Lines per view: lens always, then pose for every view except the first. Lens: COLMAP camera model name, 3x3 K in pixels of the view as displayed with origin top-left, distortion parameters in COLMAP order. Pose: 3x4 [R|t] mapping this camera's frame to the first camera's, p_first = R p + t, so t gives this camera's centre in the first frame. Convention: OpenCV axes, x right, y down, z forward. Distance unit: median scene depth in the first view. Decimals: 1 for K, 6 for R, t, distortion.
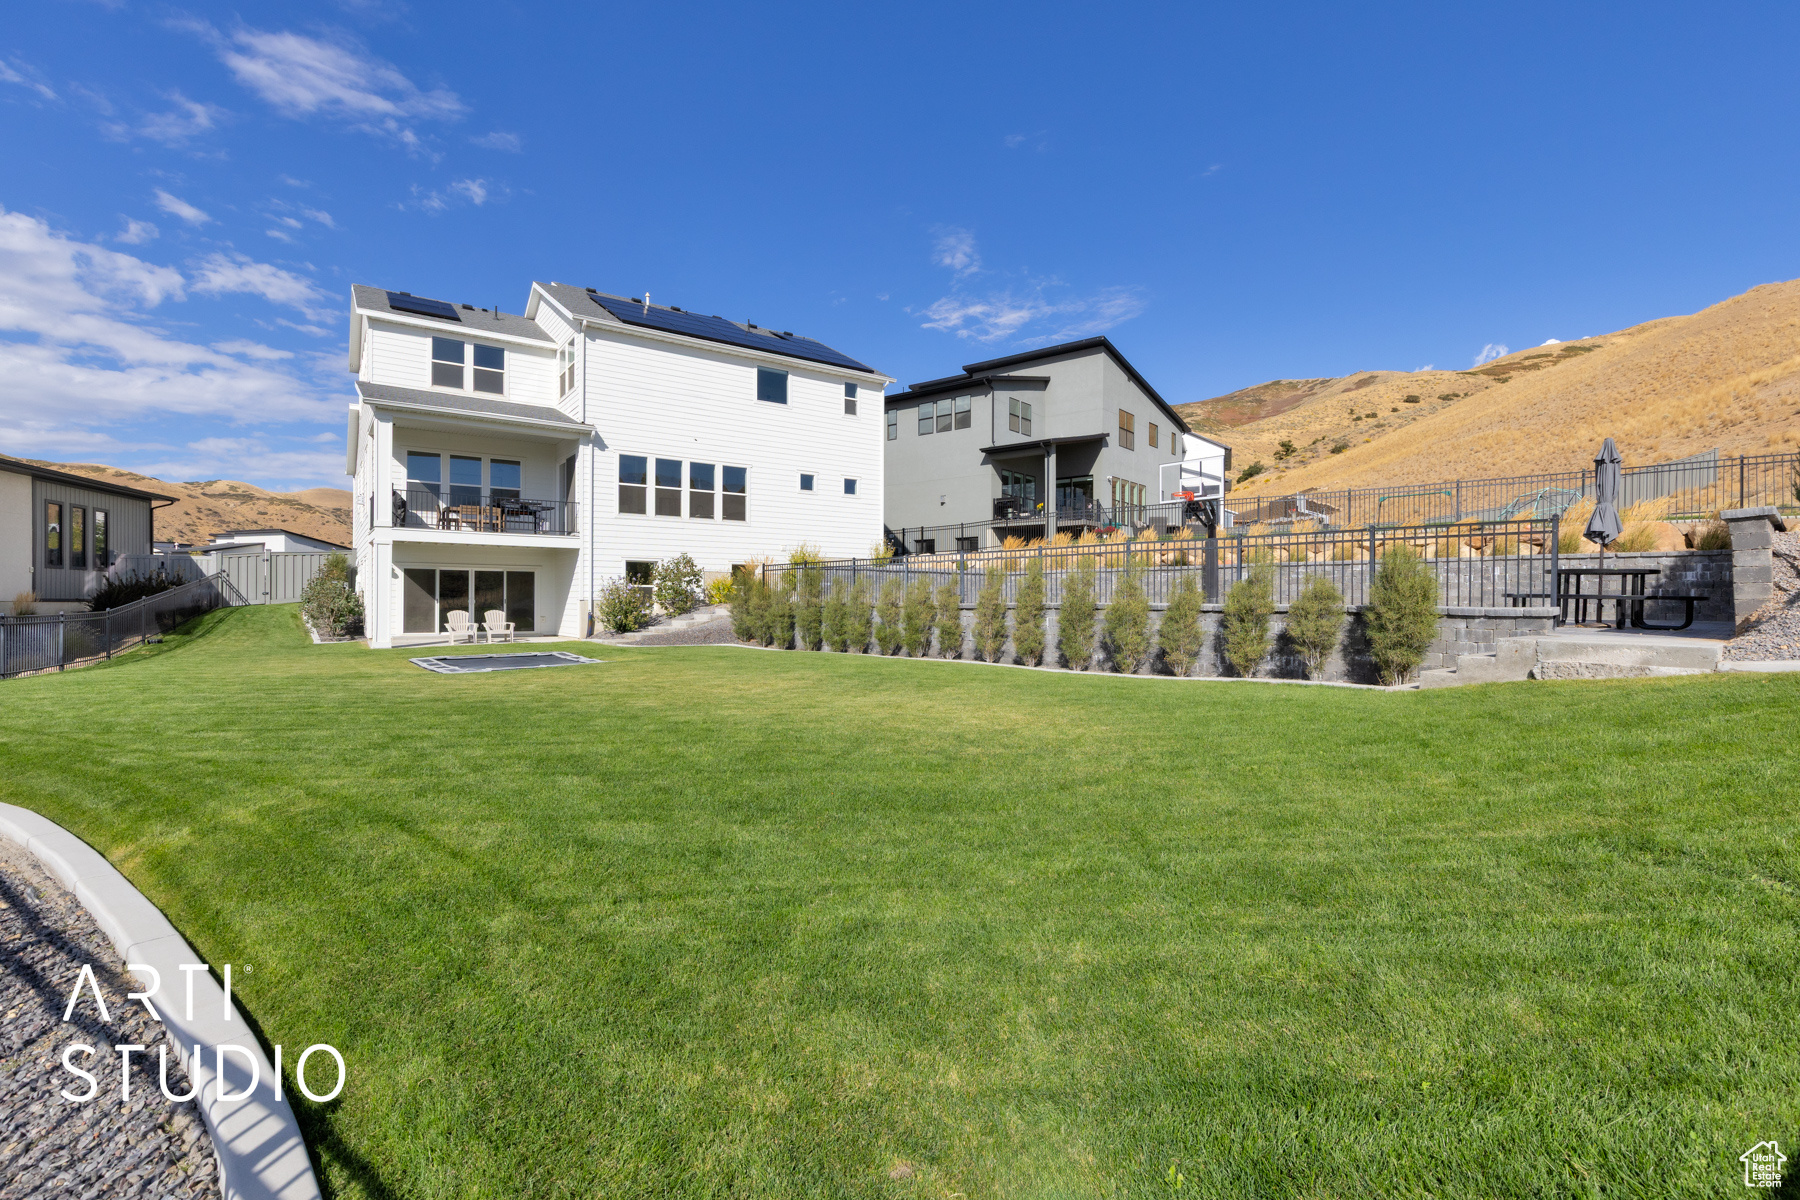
lens RADIAL K [[822.2, 0, 903.7], [0, 822.2, 603.8], [0, 0, 1]] dist [0.009261, -0.000970]
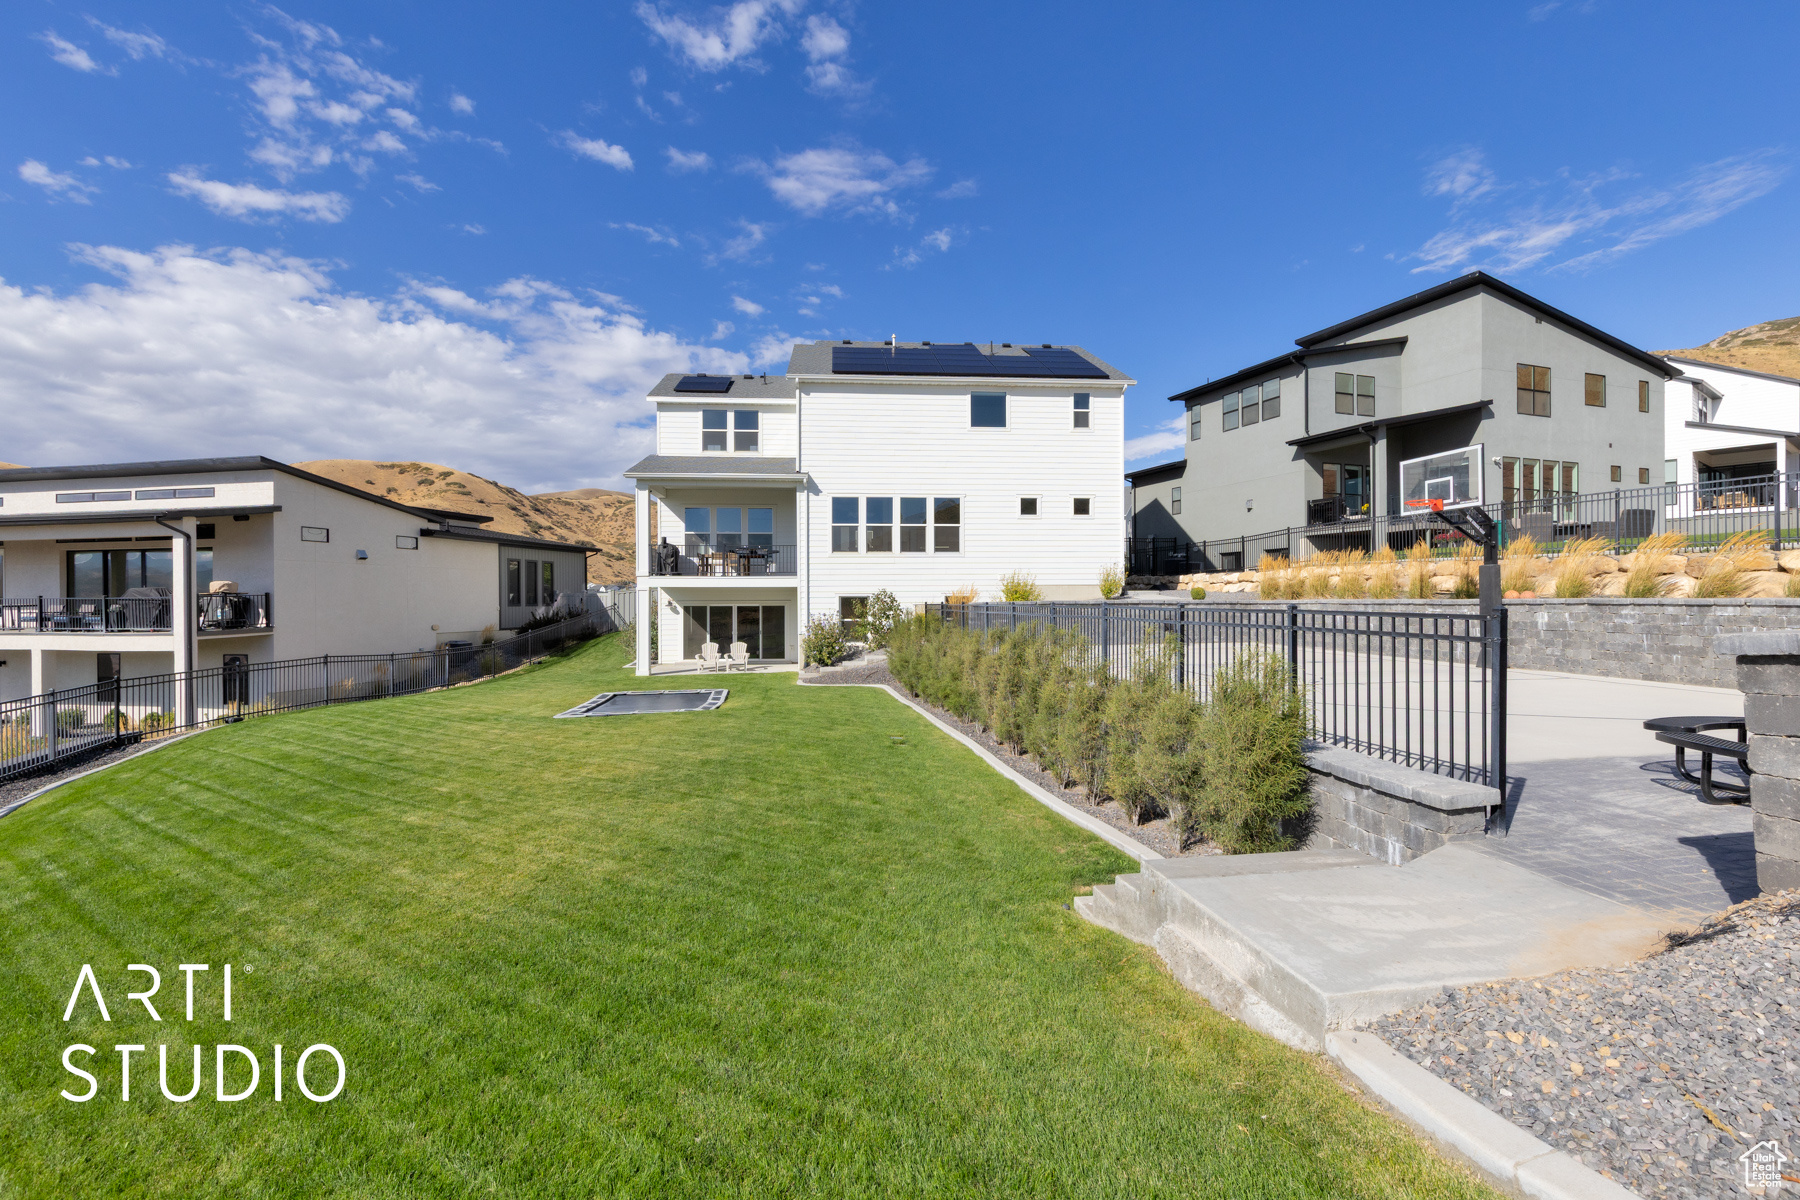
lens RADIAL K [[822.2, 0, 903.7], [0, 822.2, 603.8], [0, 0, 1]] dist [0.009261, -0.000970]
pose [[0.856439, -0.007143, -0.516199, 0.169932], [0.008151, 0.999967, -0.000313, -0.025364], [0.516184, -0.003939, 0.856469, 0.080501]]
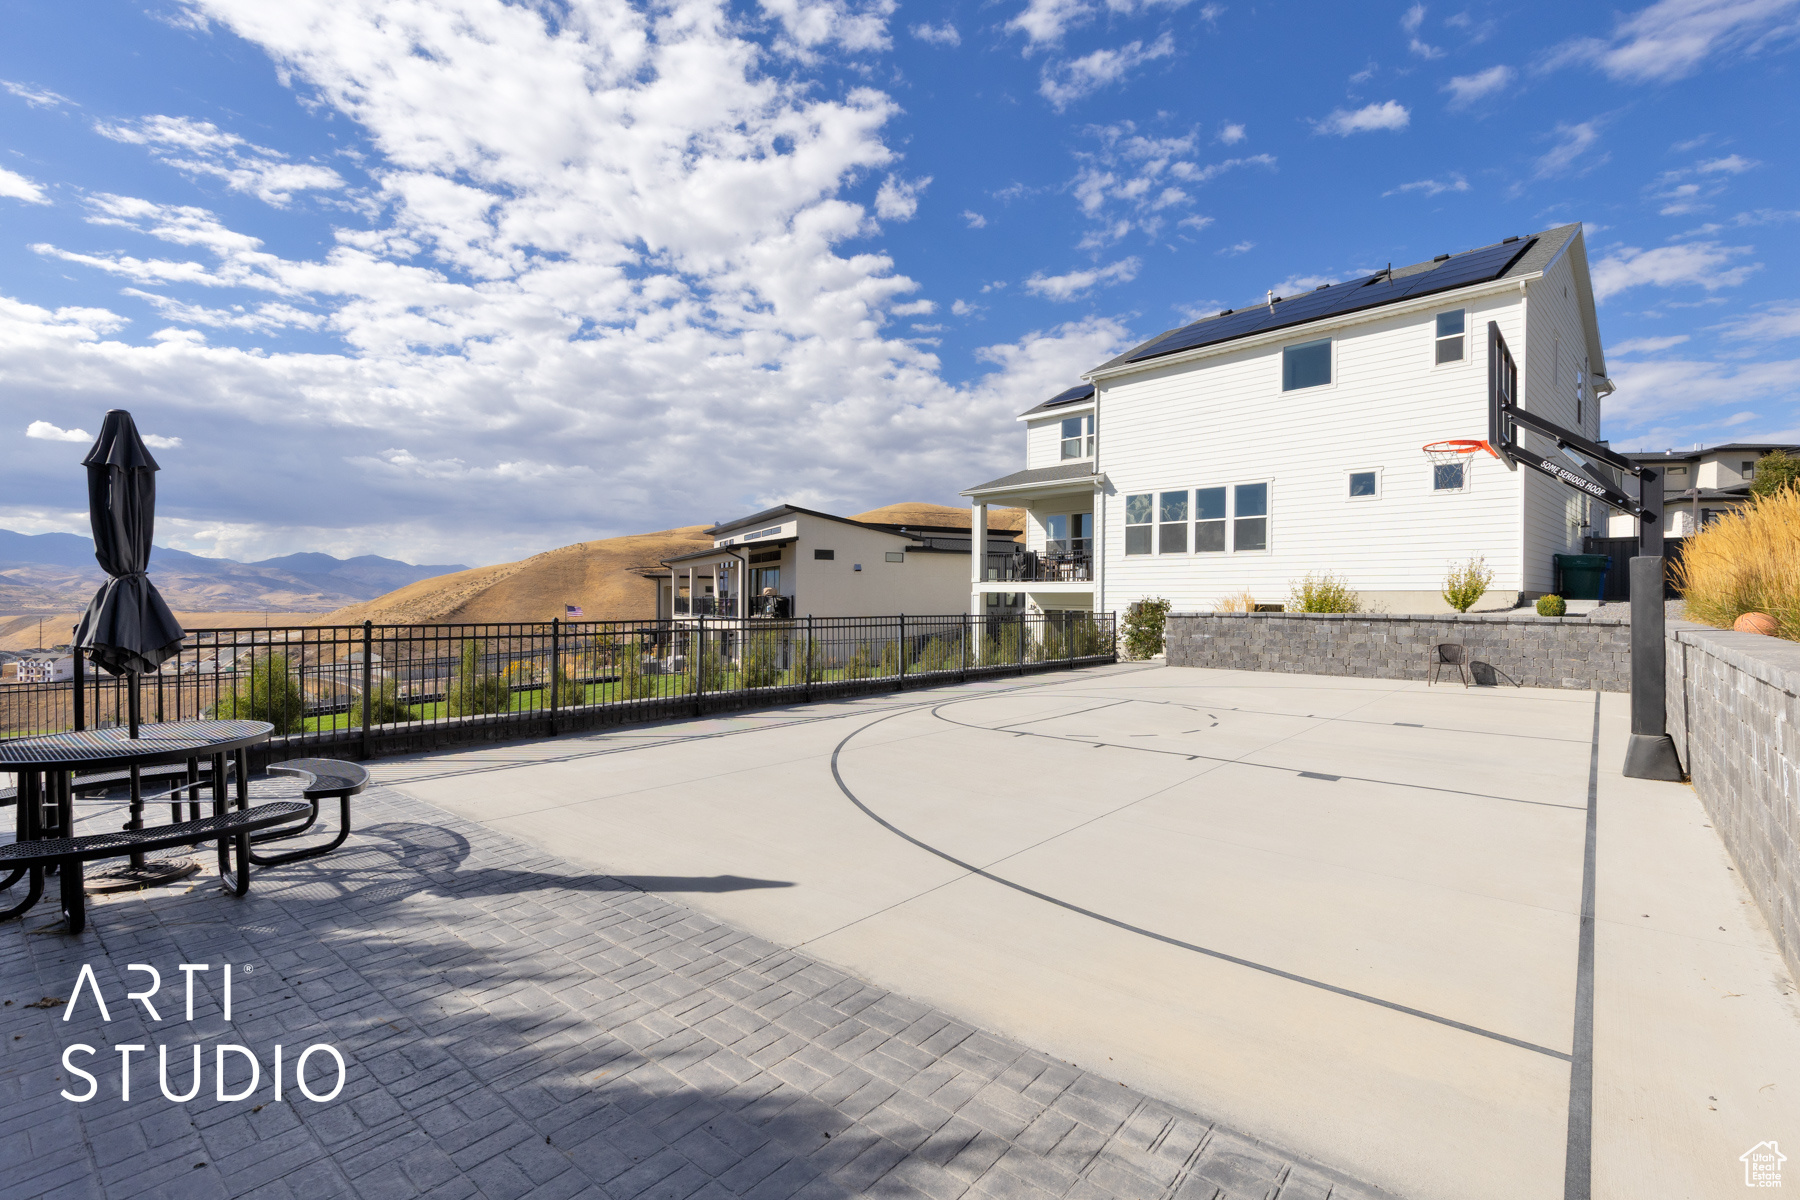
lens RADIAL K [[811.1, 0, 900.0], [0, 811.1, 600.0], [0, 0, 1]] dist [0.000694, -0.000167]
pose [[0.134215, -0.001763, -0.990951, 0.354310], [-0.006702, 0.999974, -0.002687, -0.030874], [0.990930, 0.007002, 0.134199, 0.358317]]
